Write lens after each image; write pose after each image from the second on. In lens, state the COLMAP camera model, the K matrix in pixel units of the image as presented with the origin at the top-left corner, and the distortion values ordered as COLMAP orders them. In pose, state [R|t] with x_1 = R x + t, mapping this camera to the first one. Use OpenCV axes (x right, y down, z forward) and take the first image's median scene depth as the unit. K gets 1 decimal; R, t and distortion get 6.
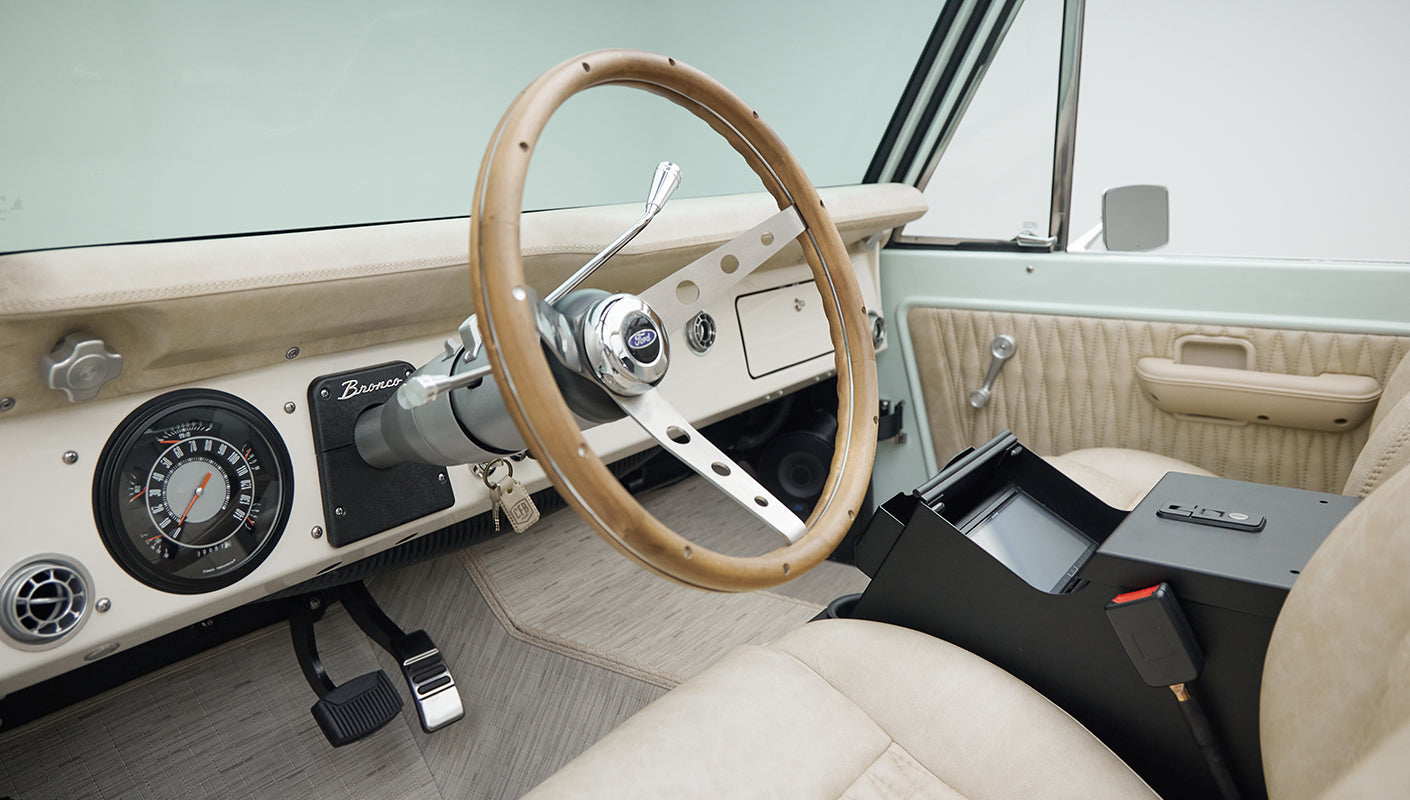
lens RADIAL K [[1056.8, 0, 721.1], [0, 1056.8, 330.0], [0, 0, 1]] dist [0.001348, -0.016598]
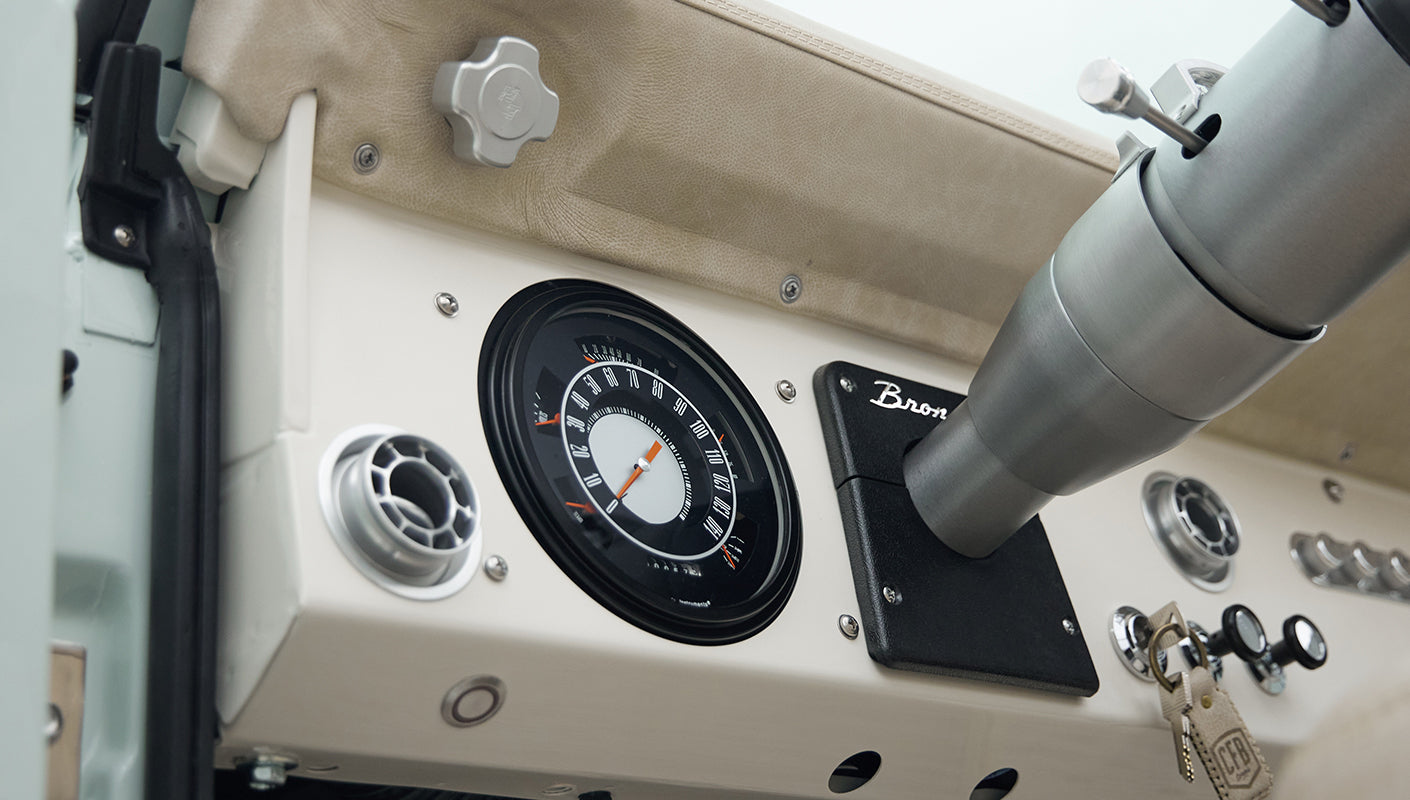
lens RADIAL K [[2322.4, 0, 707.3], [0, 2322.4, 392.2], [0, 0, 1]] dist [-0.042429, 0.000000]
pose [[0.970912, -0.132953, -0.199129, -0.175032], [0.016870, 0.867584, -0.497004, 0.472482], [0.238840, 0.479188, 0.844591, 0.054996]]
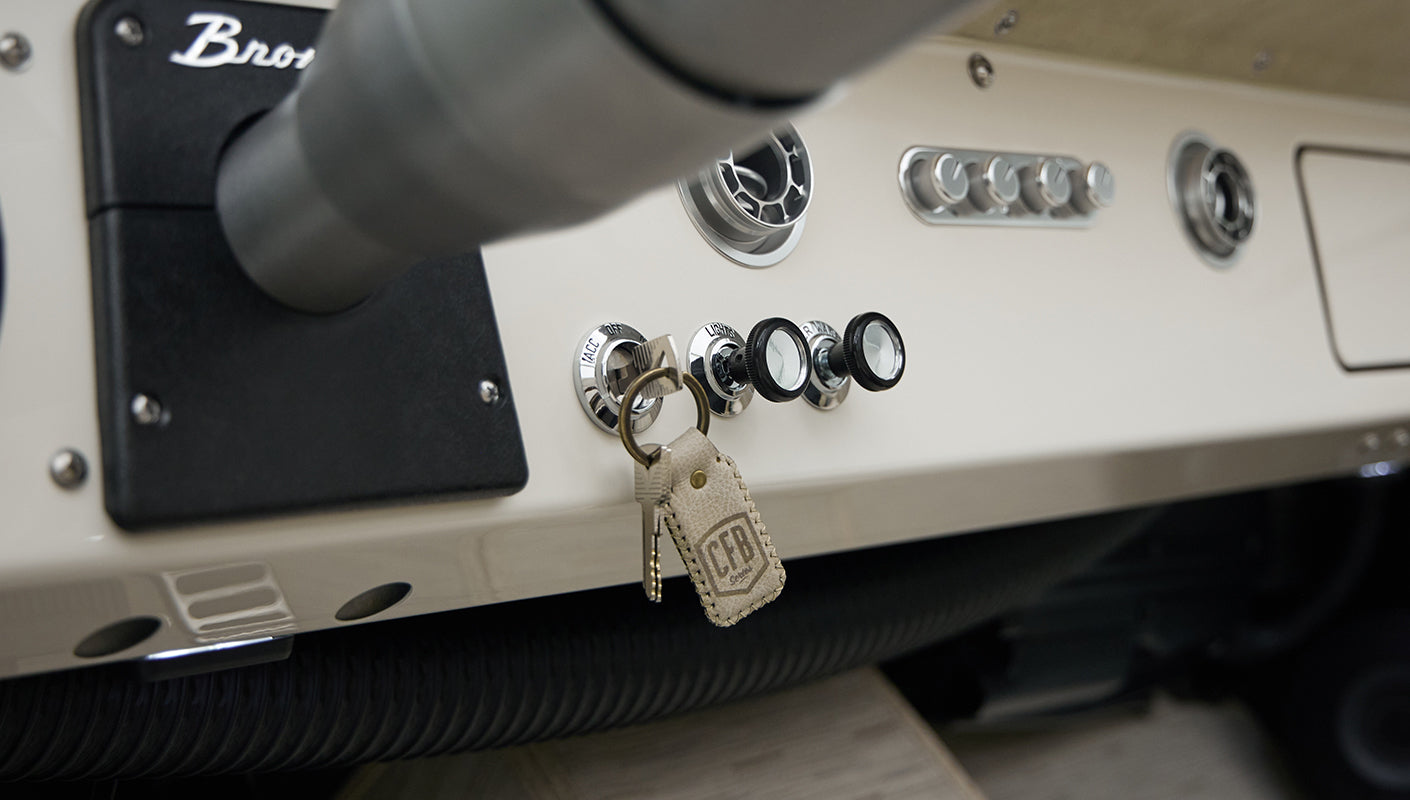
lens RADIAL K [[1989.3, 0, 700.9], [0, 1989.3, 394.2], [0, 0, 1]] dist [-0.048756, 0.000000]
pose [[0.985311, 0.006841, -0.170630, -0.089246], [-0.028686, 0.991629, -0.125892, 0.182006], [0.168340, 0.128938, 0.977260, 0.378487]]
